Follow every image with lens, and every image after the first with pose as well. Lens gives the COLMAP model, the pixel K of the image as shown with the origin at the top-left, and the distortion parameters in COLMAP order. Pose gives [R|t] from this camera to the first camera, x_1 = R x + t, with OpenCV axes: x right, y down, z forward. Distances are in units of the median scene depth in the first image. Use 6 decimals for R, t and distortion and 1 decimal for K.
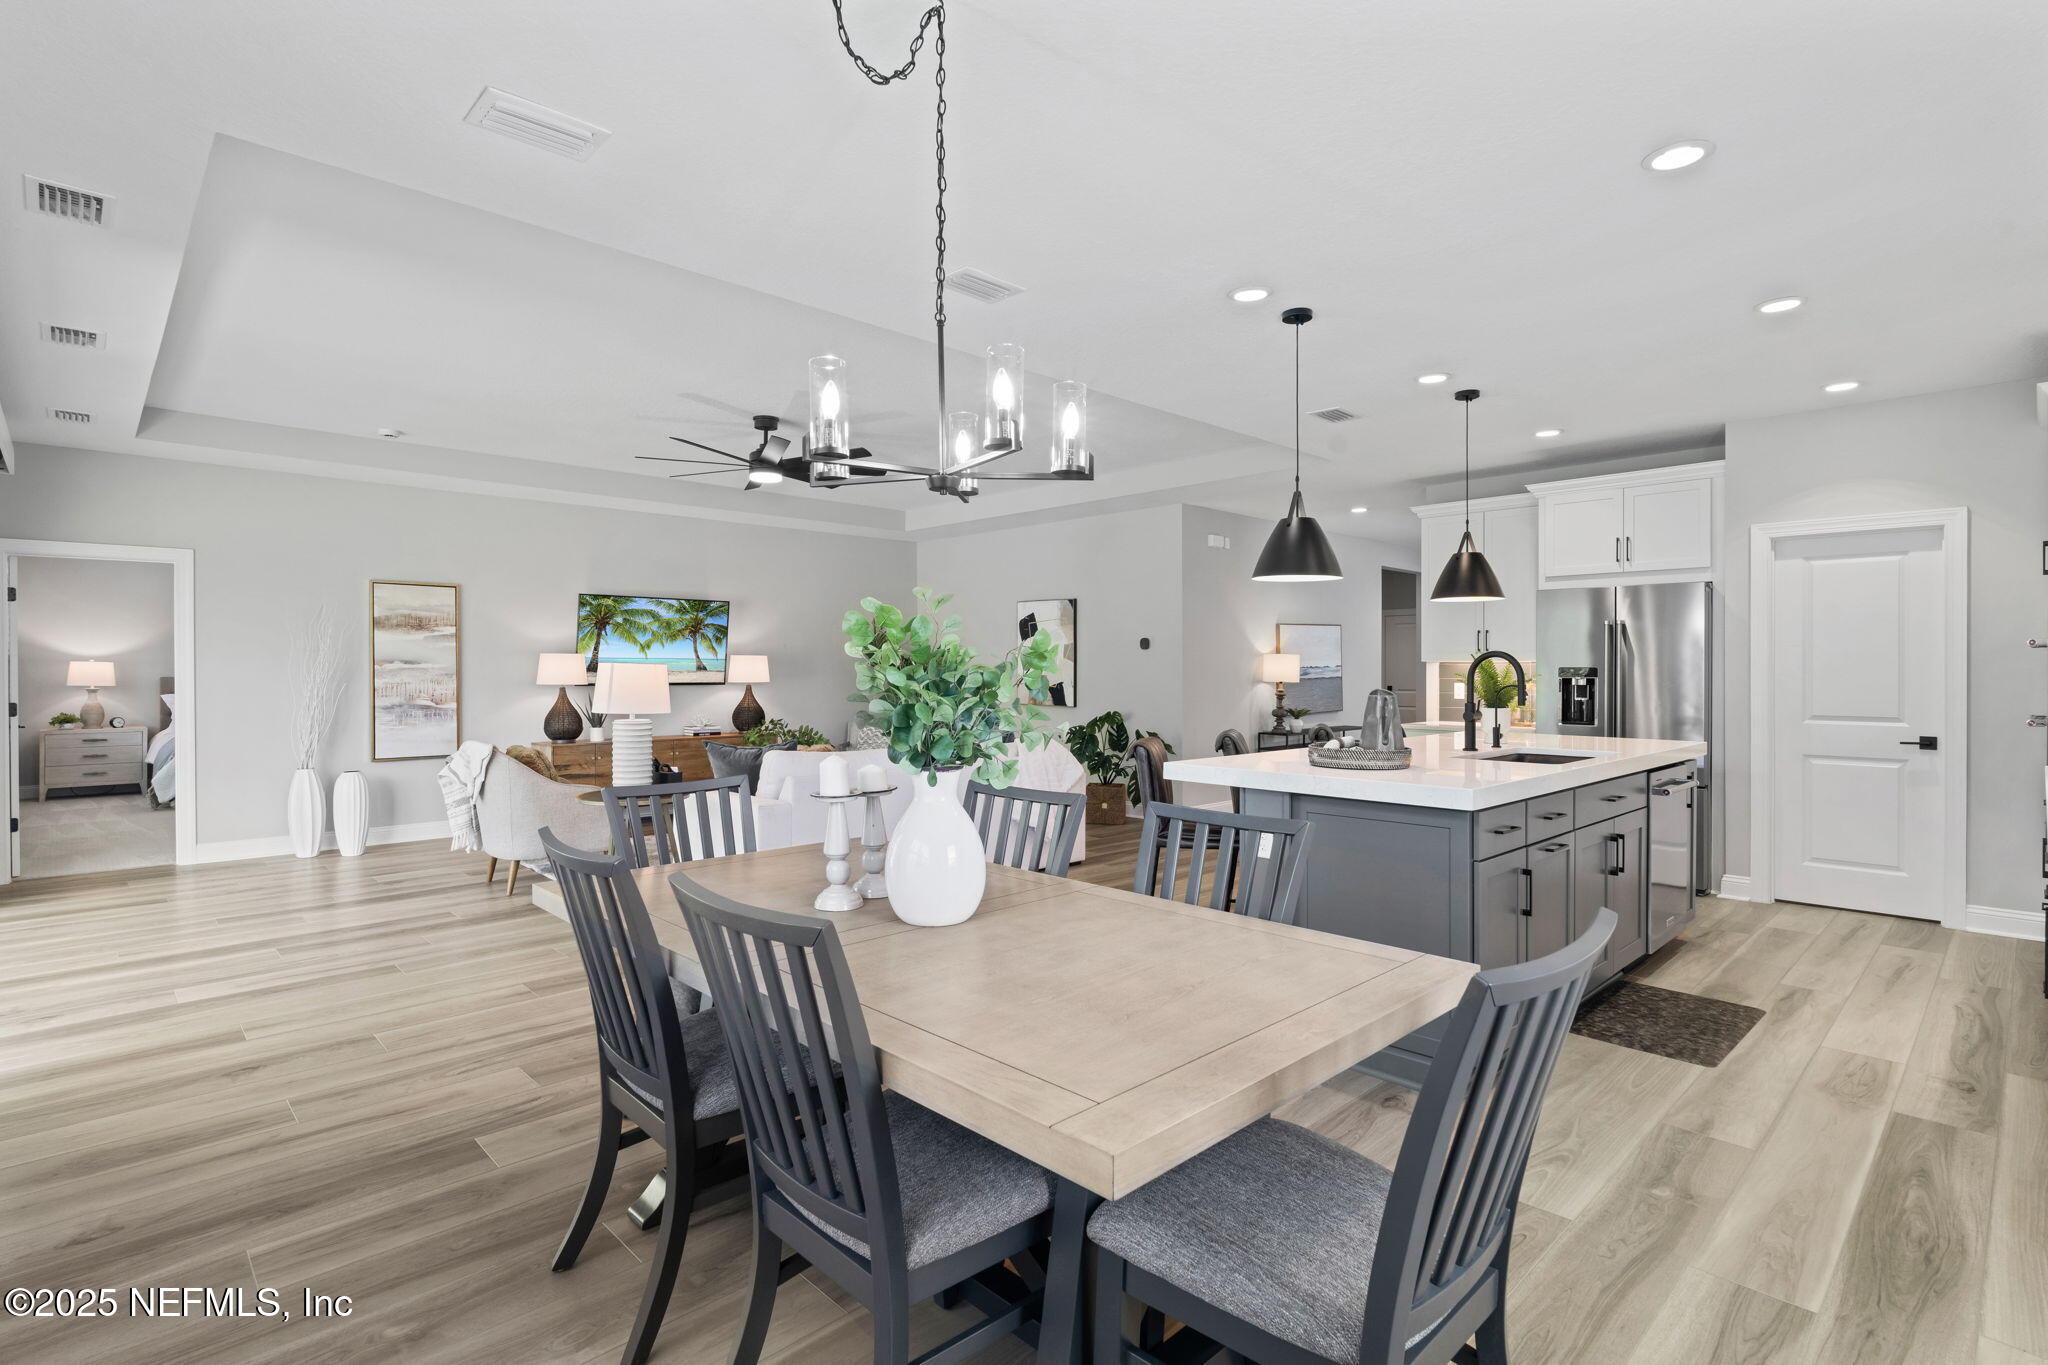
lens RADIAL K [[1030.5, 0, 1024.0], [0, 1030.5, 682.5], [0, 0, 1]] dist [-0.002076, -0.000298]
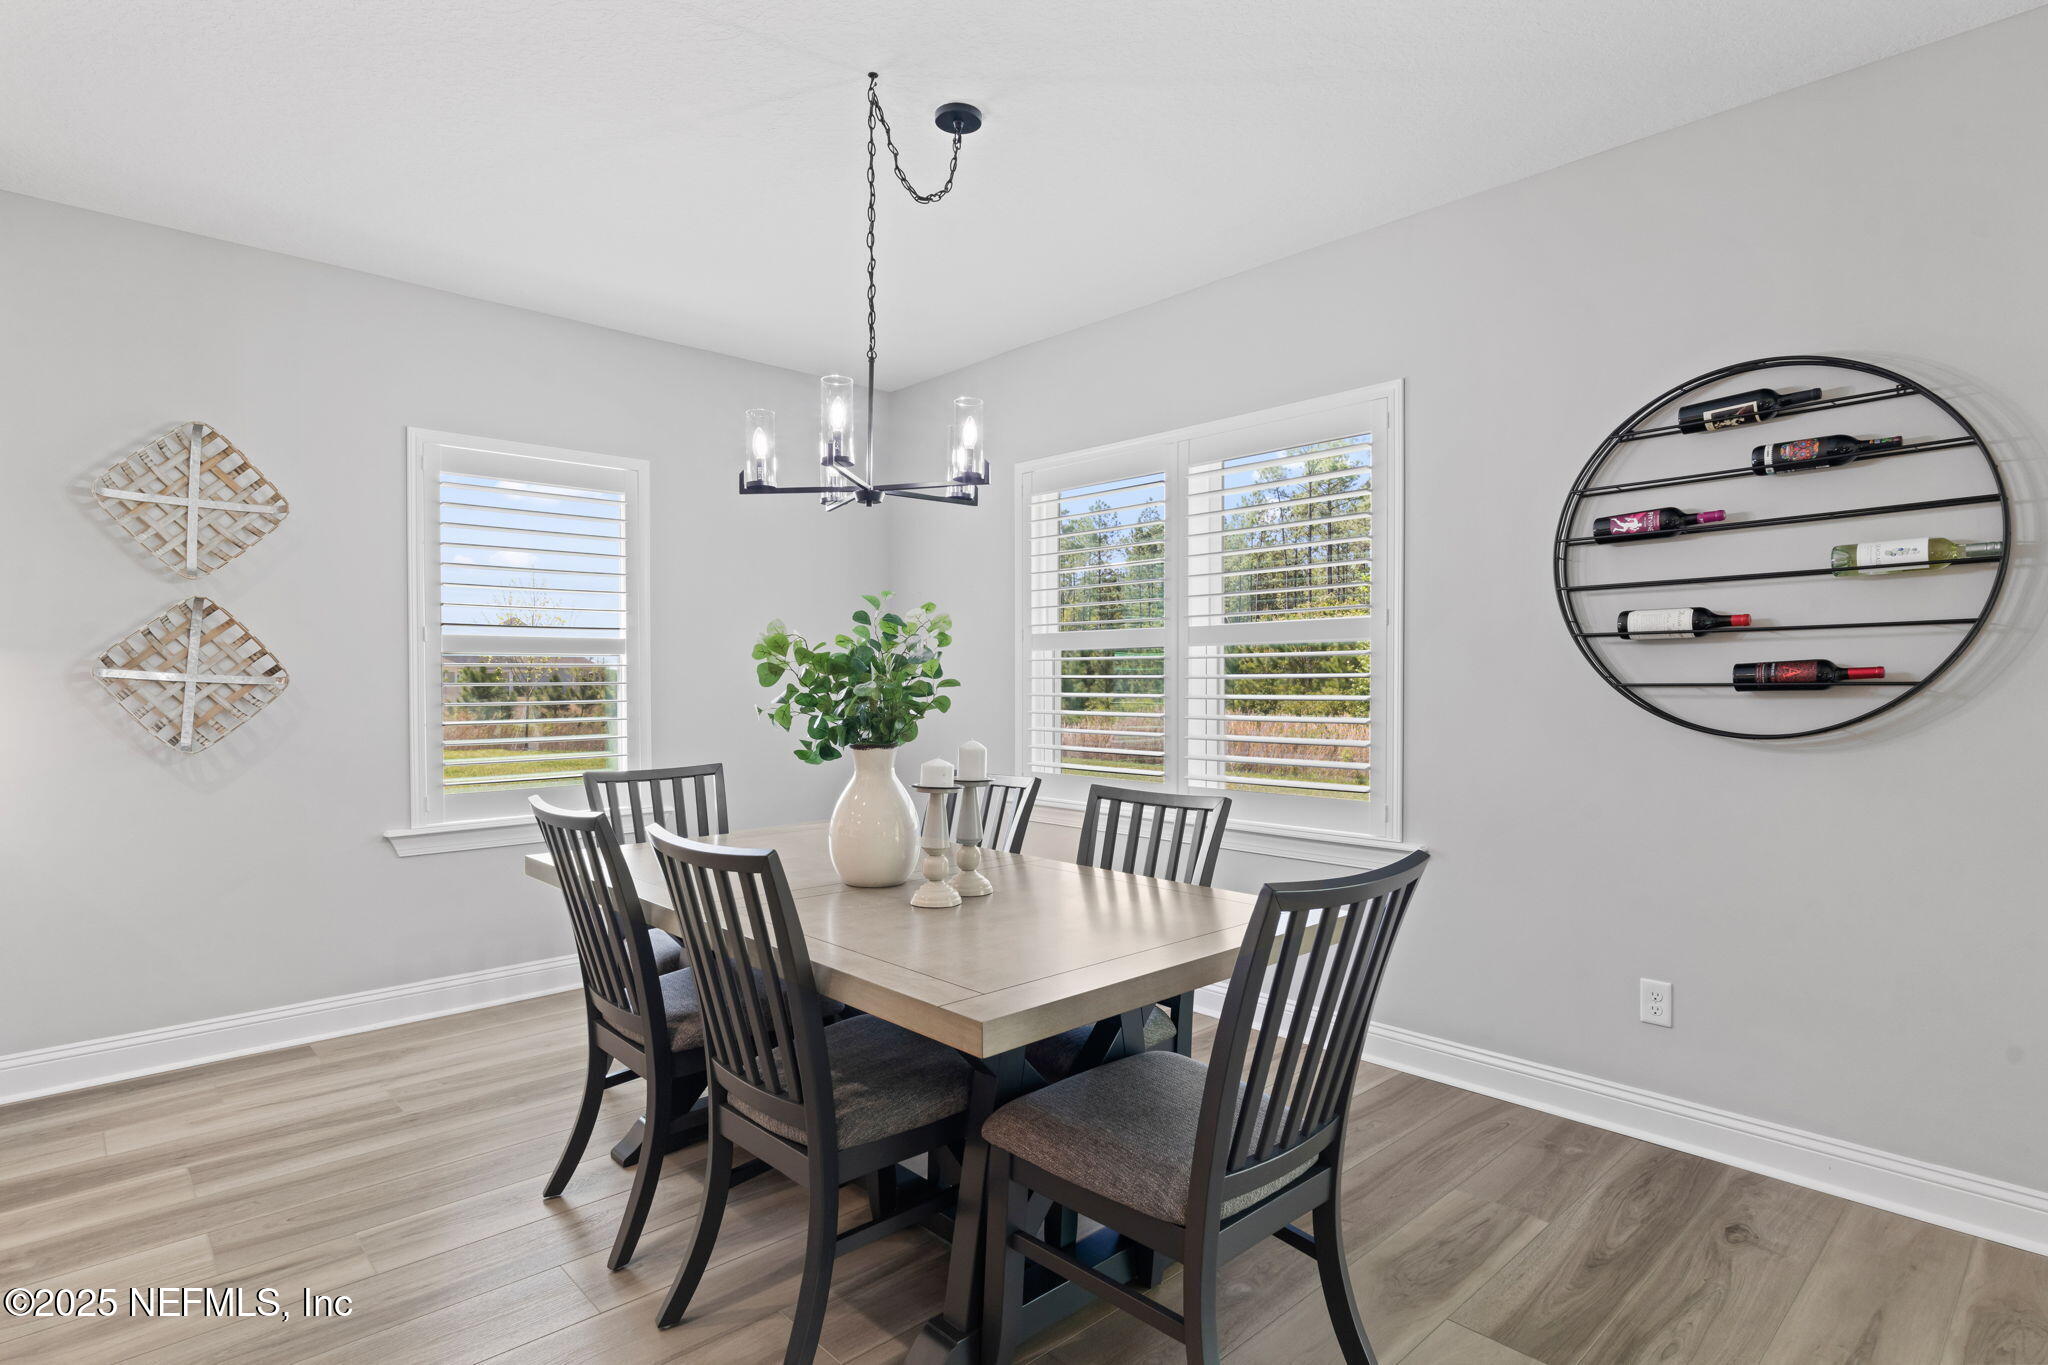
lens RADIAL K [[1030.5, 0, 1024.0], [0, 1030.5, 682.5], [0, 0, 1]] dist [-0.002076, -0.000298]
pose [[-0.999884, -0.002501, 0.015024, -0.227820], [-0.002252, 0.999860, 0.016551, -0.002462], [-0.015063, 0.016515, -0.999750, 1.887780]]
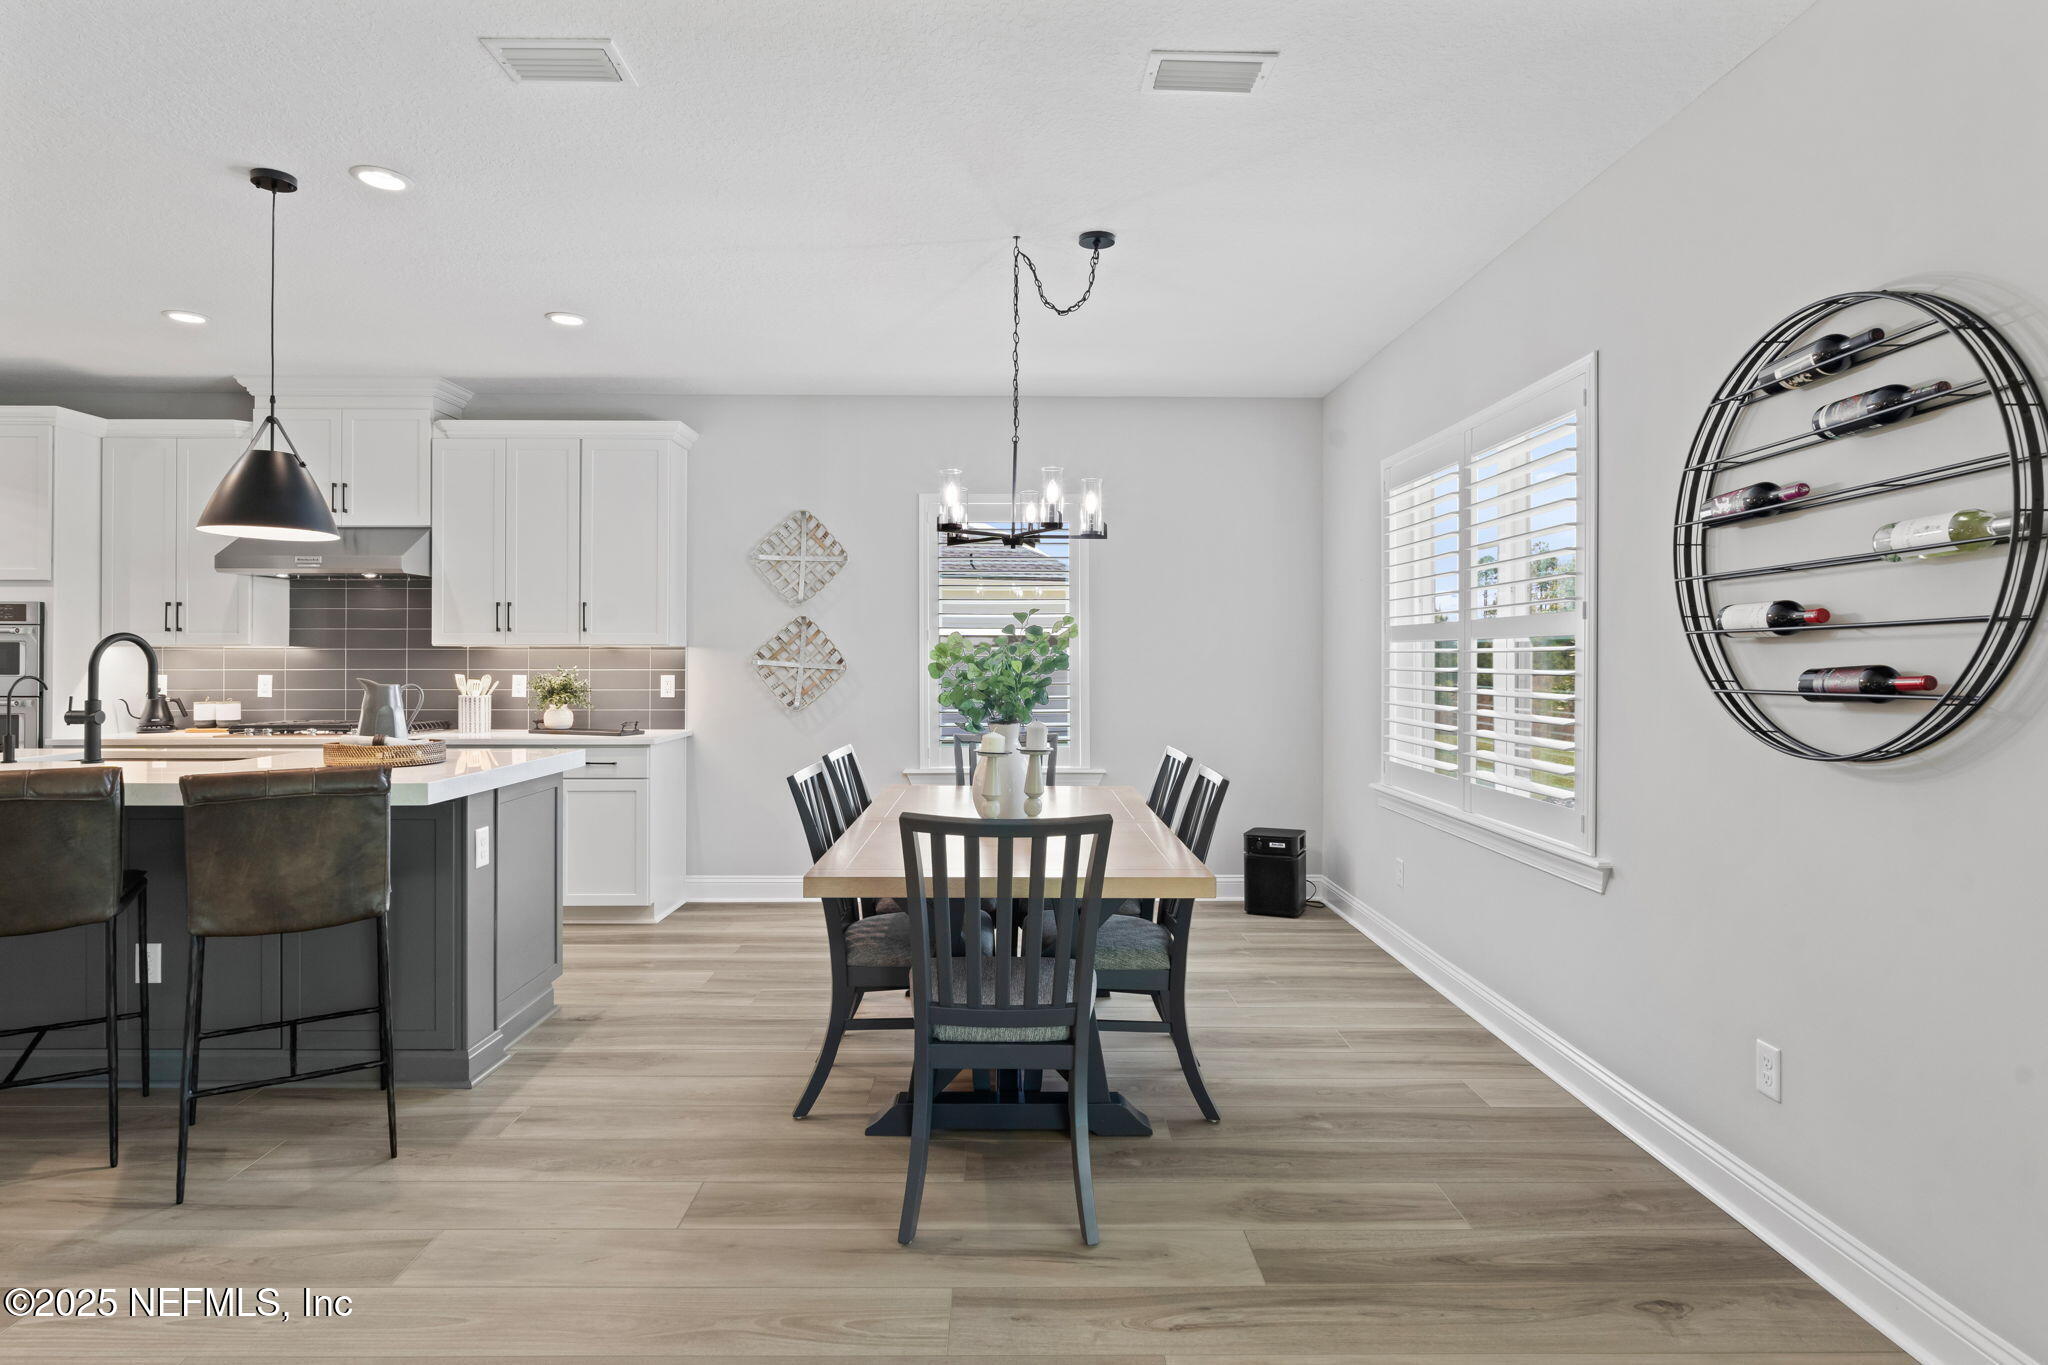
lens RADIAL K [[1067.4, 0, 1033.9], [0, 1067.4, 650.5], [0, 0, 1]] dist [0.000761, 0.000341]
pose [[-0.745494, -0.002224, 0.666508, -1.059733], [0.000788, 0.999991, 0.004218, -0.025697], [-0.666511, 0.003670, -0.745486, 1.937967]]
